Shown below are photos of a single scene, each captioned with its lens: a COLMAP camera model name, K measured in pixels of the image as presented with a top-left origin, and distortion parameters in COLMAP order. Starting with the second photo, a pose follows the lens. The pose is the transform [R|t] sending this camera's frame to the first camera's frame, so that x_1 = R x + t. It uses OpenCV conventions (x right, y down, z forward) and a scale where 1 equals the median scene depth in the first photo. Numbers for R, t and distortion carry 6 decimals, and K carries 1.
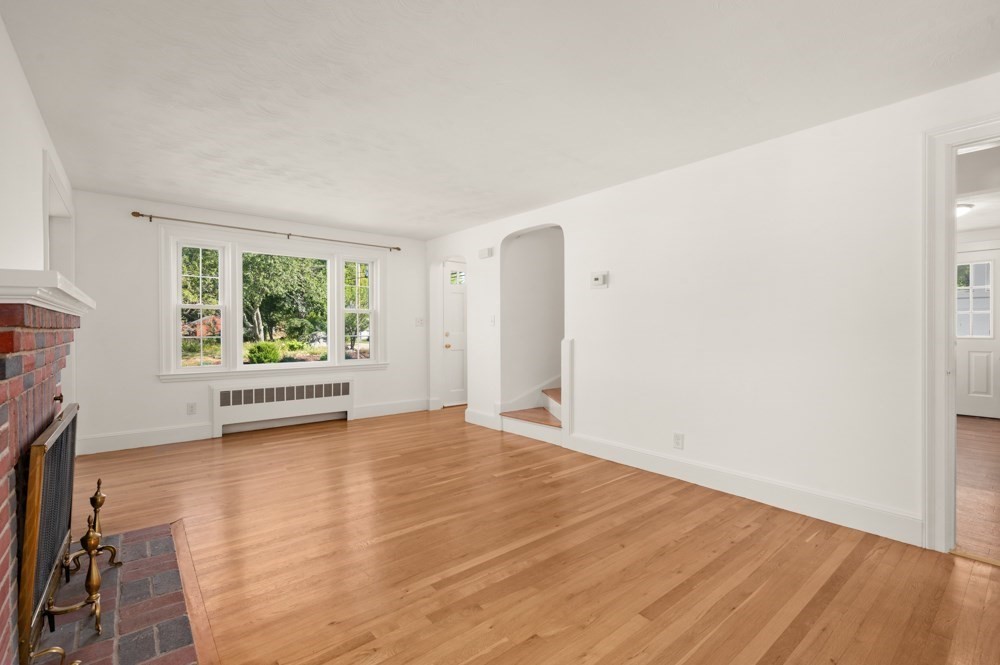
lens RADIAL K [[456.4, 0, 510.1], [0, 456.4, 327.6], [0, 0, 1]] dist [0.002076, -0.000016]
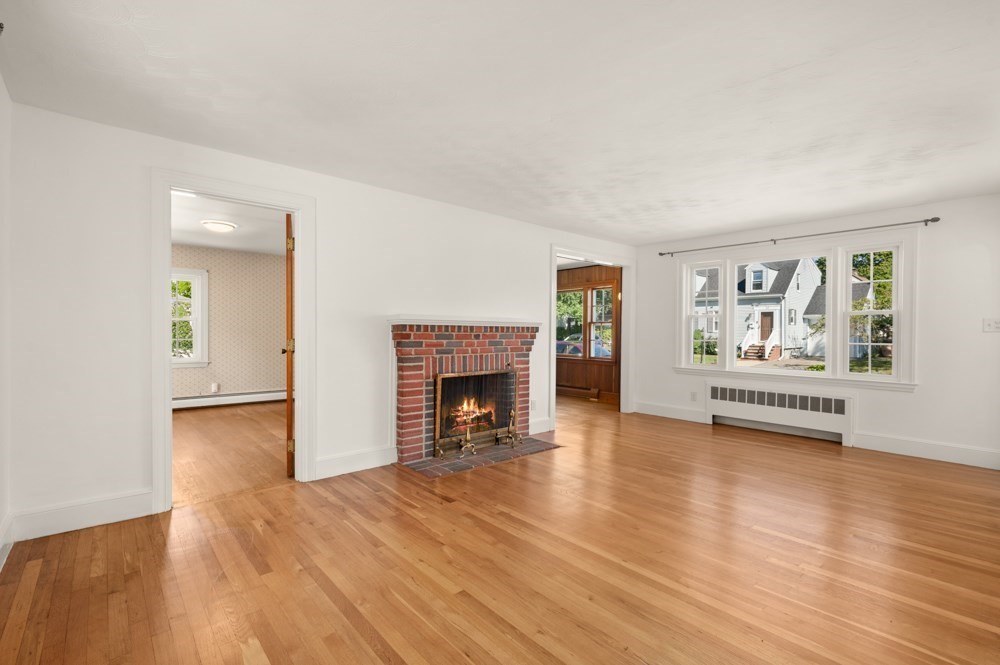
lens RADIAL K [[457.9, 0, 500.0], [0, 457.9, 332.5], [0, 0, 1]] dist [0.000296, 0.000035]
pose [[0.005305, 0.001816, -0.999984, 0.523346], [-0.006933, 0.999974, 0.001780, 0.000389], [0.999962, 0.006924, 0.005318, 0.406236]]
